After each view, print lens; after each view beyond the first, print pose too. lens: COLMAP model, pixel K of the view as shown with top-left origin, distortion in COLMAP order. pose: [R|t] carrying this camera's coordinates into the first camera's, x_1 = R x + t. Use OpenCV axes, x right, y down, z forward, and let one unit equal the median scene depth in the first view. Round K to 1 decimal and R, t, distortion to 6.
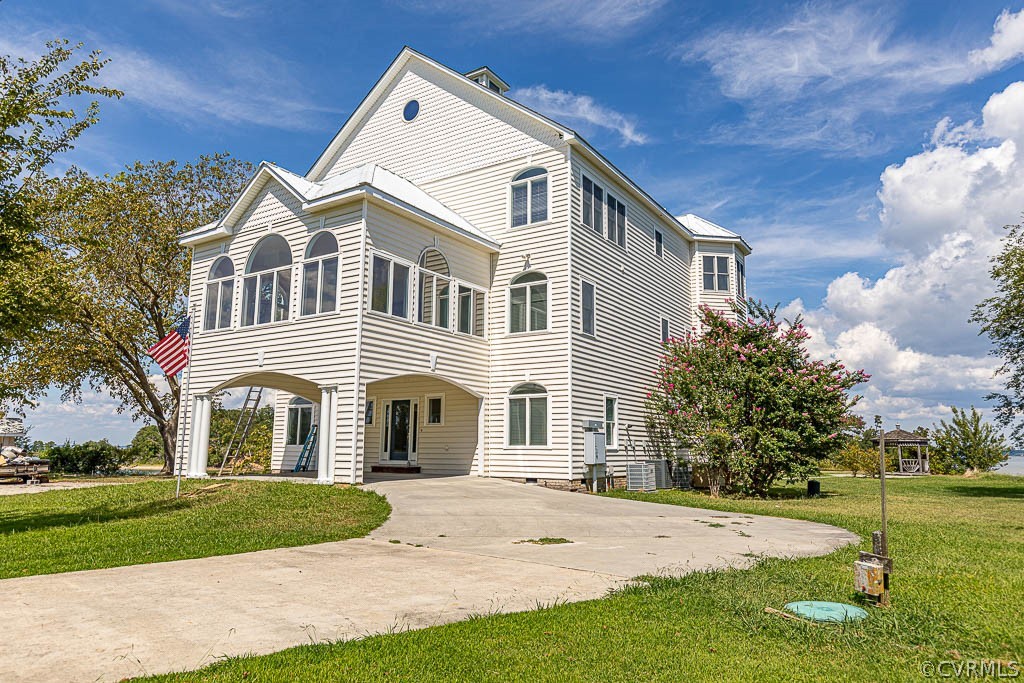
lens RADIAL K [[664.3, 0, 512.0], [0, 664.3, 341.5], [0, 0, 1]] dist [0.010280, -0.000756]
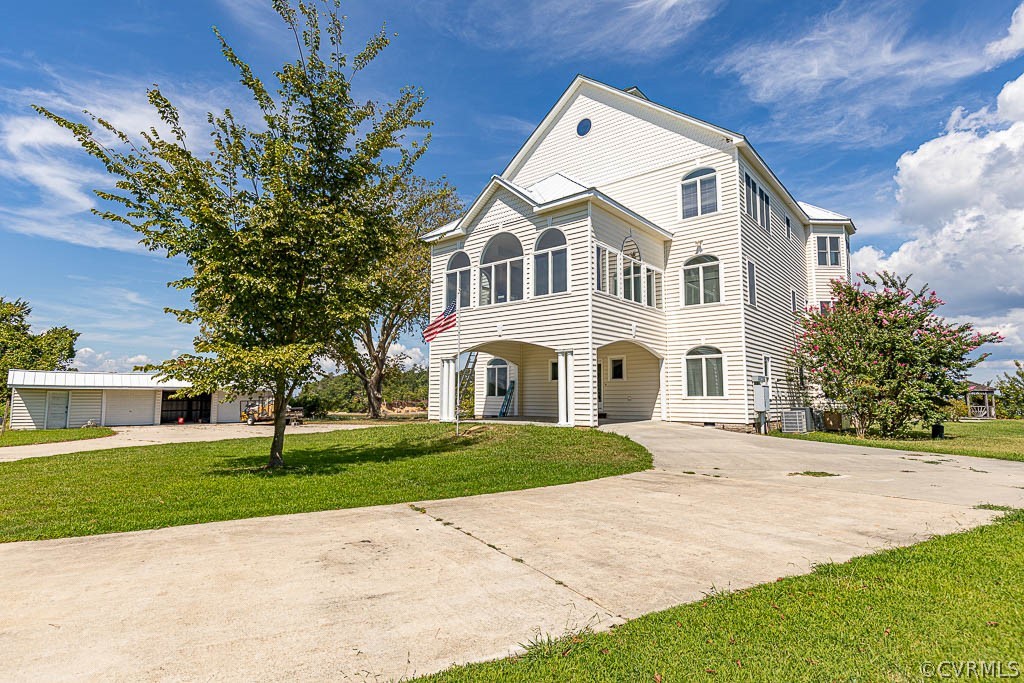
lens RADIAL K [[524.1, 0, 512.0], [0, 524.1, 341.5], [0, 0, 1]] dist [0.001010, 0.001366]
pose [[0.992790, -0.016838, -0.118679, -0.205432], [0.023169, 0.998370, 0.052166, -0.004455], [0.117607, -0.054540, 0.991561, -0.004477]]
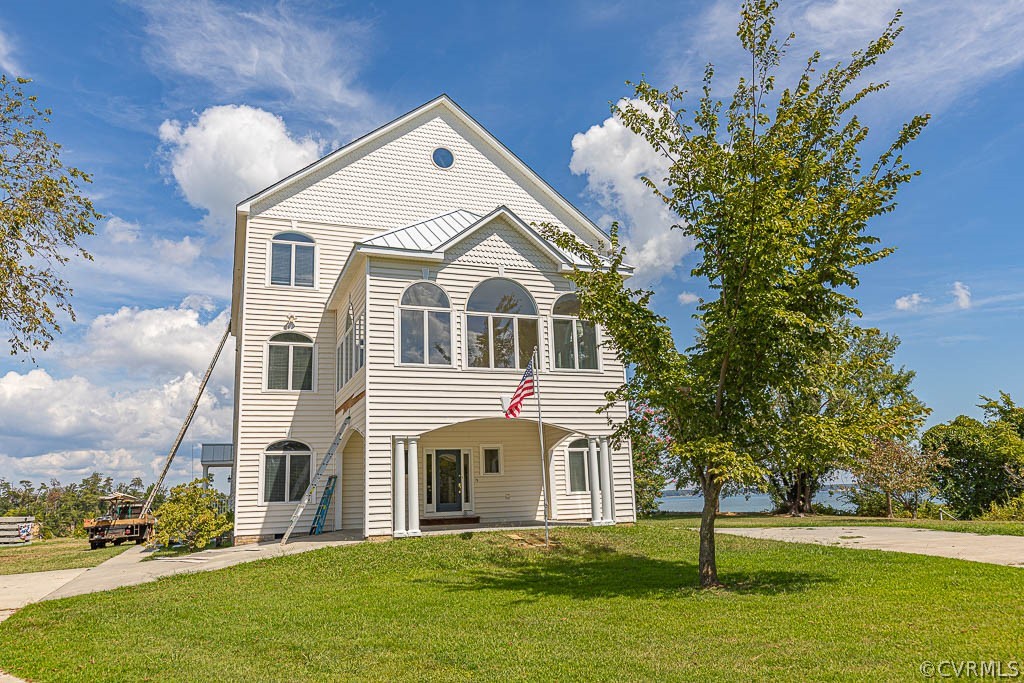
lens RADIAL K [[727.0, 0, 512.0], [0, 727.0, 341.5], [0, 0, 1]] dist [-0.000274, -0.000042]
pose [[0.580778, 0.145483, 0.800957, -1.088154], [-0.088906, 0.989351, -0.115236, 0.049740], [-0.809193, -0.004284, 0.587528, 0.321316]]
